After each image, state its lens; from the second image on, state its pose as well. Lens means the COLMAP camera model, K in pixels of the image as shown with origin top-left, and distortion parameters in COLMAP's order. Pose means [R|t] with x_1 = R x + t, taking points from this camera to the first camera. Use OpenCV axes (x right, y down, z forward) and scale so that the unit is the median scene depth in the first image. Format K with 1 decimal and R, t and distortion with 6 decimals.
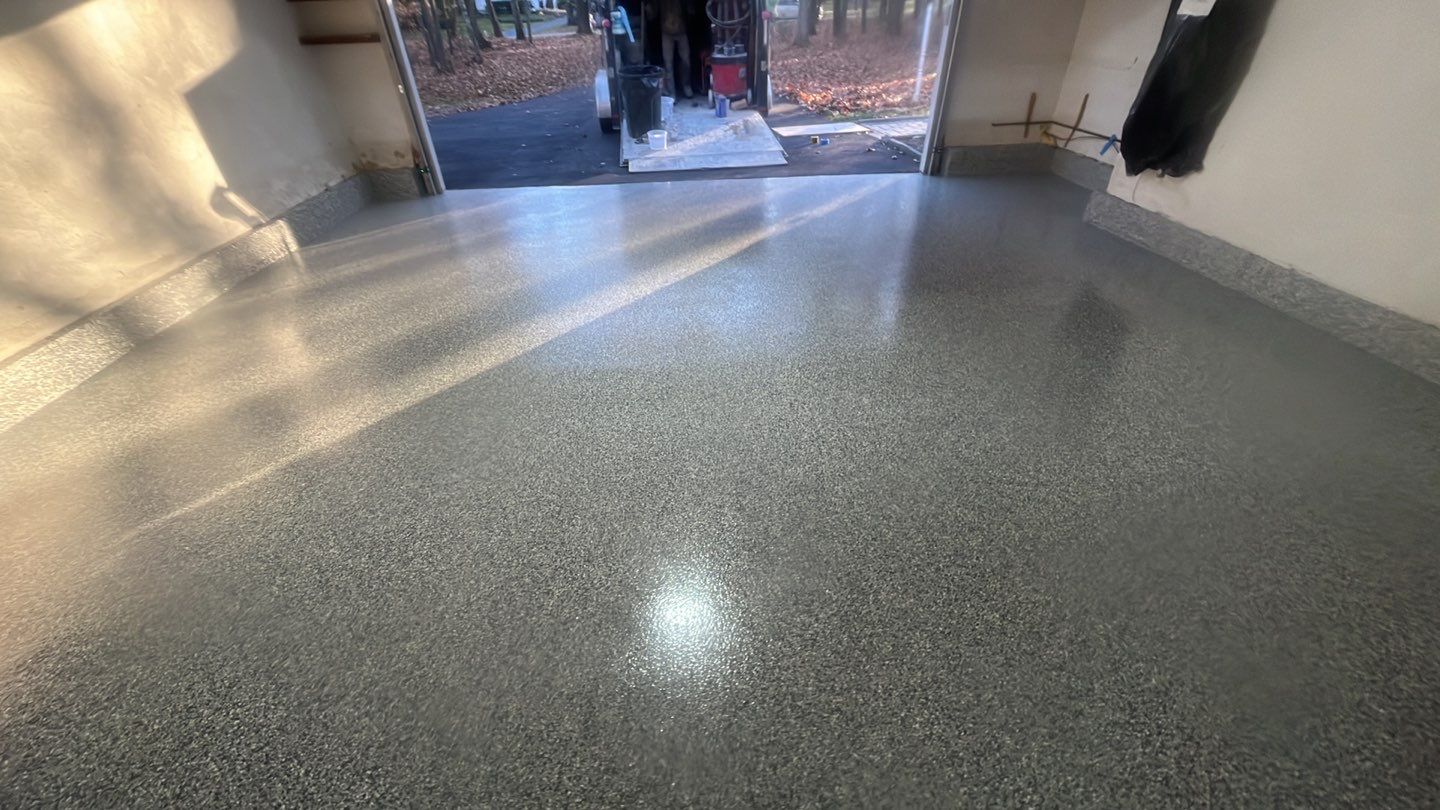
lens RADIAL K [[569.7, 0, 722.1], [0, 569.7, 414.4], [0, 0, 1]] dist [-0.001965, 0.000077]
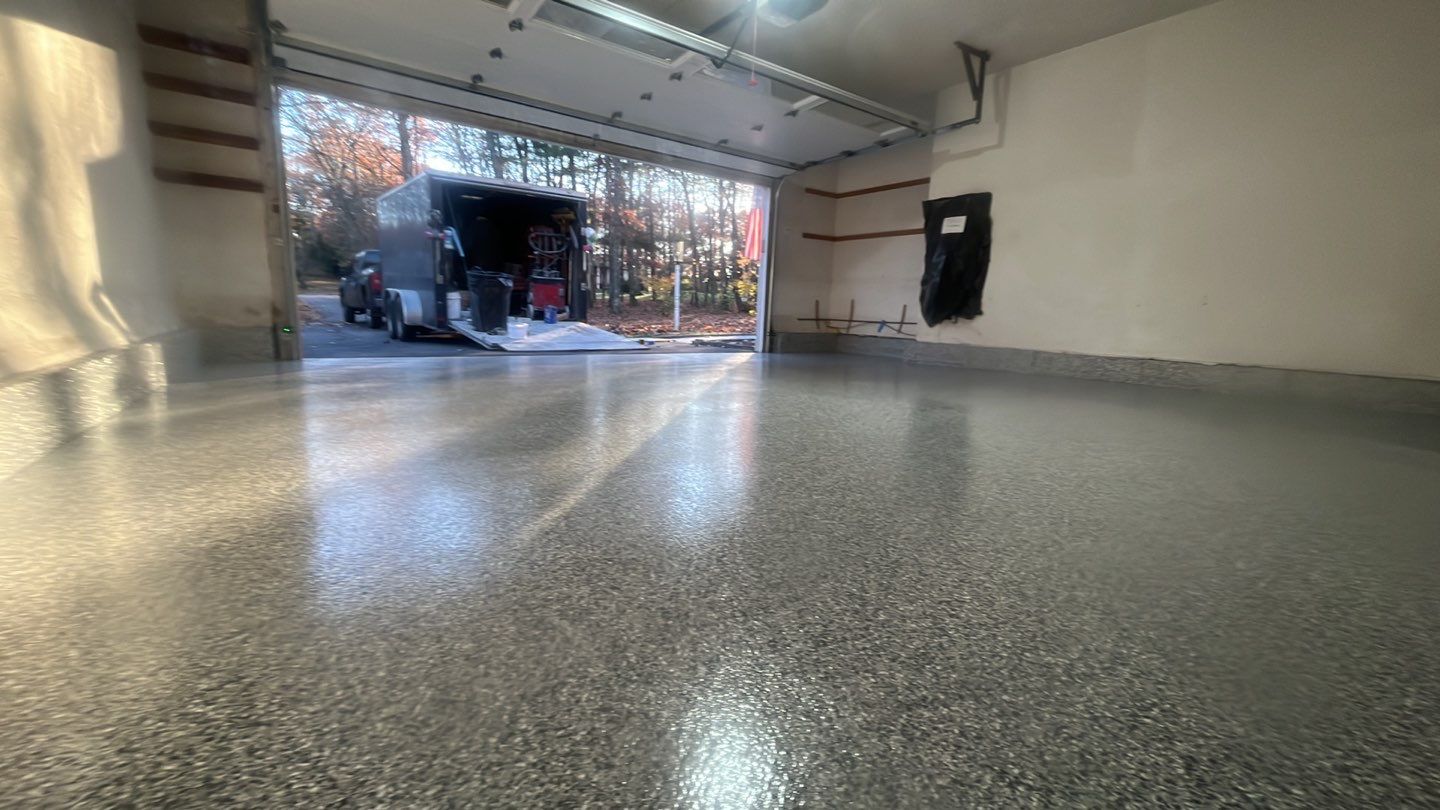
lens RADIAL K [[569.7, 0, 735.5], [0, 569.7, 407.6], [0, 0, 1]] dist [-0.001965, 0.000077]
pose [[0.847994, -0.042965, 0.528261, -0.387658], [0.264497, 0.898029, -0.351547, 0.122062], [-0.459289, 0.437834, 0.772887, 0.111927]]
